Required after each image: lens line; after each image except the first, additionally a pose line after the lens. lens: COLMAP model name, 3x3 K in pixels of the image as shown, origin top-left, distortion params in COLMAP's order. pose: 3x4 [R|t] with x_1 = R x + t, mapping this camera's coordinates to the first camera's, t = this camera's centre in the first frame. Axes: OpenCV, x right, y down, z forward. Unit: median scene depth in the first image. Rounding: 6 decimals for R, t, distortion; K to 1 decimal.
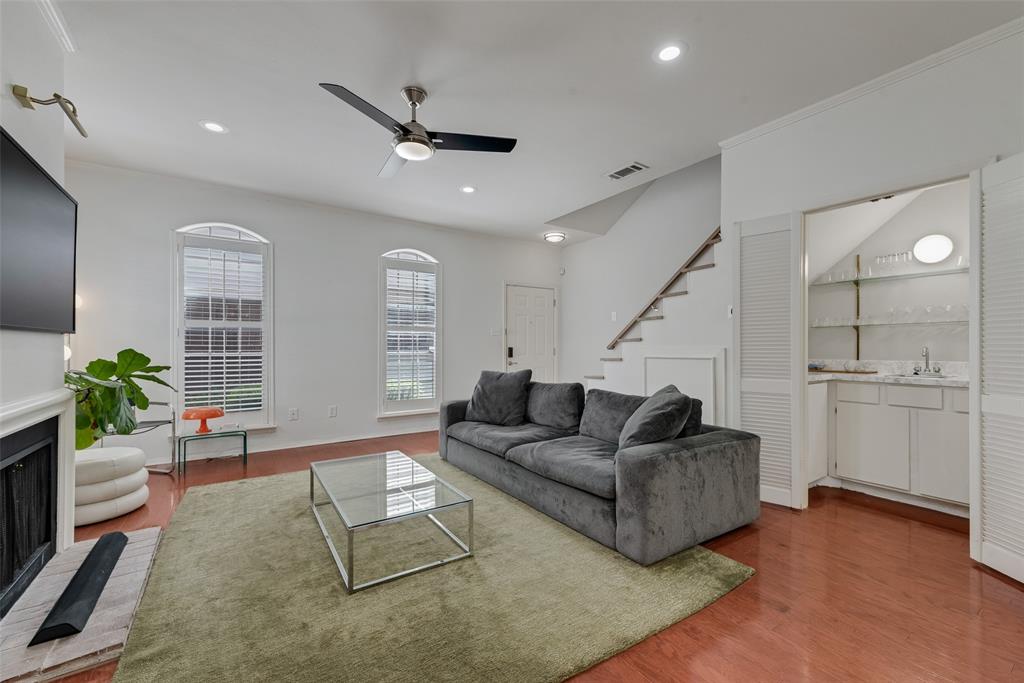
lens RADIAL K [[419.3, 0, 513.3], [0, 419.3, 345.8], [0, 0, 1]] dist [0.000144, 0.000015]
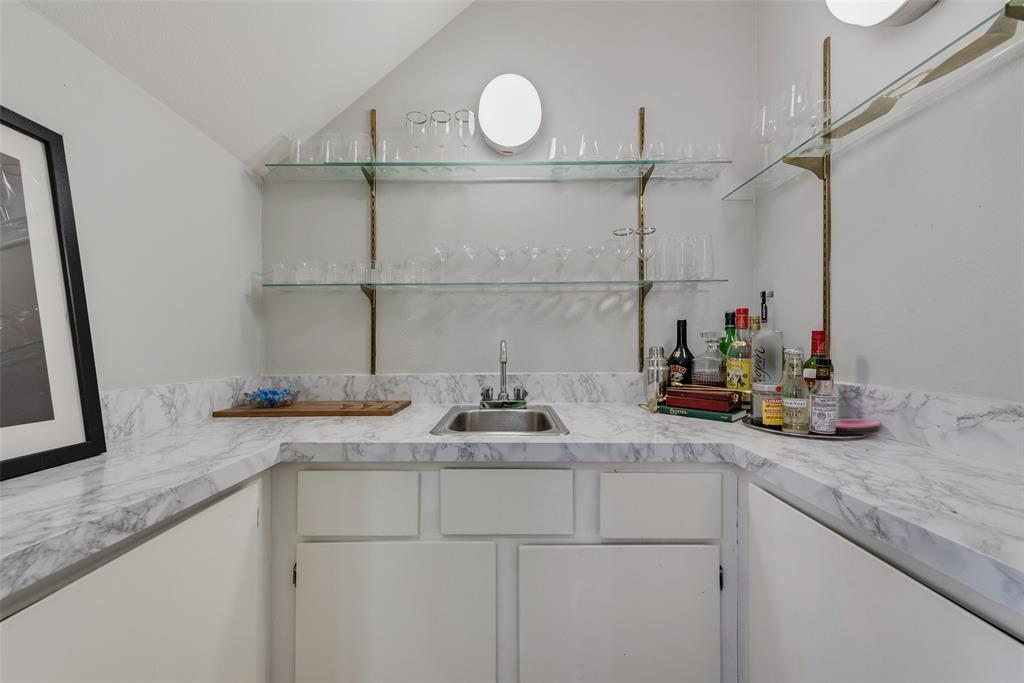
lens RADIAL K [[419.3, 0, 513.3], [0, 419.3, 345.8], [0, 0, 1]] dist [0.000144, 0.000015]
pose [[0.570185, -0.002218, 0.821514, 0.591357], [-0.000912, 0.999994, 0.003333, 0.006758], [-0.821516, -0.002650, 0.570179, 0.686950]]
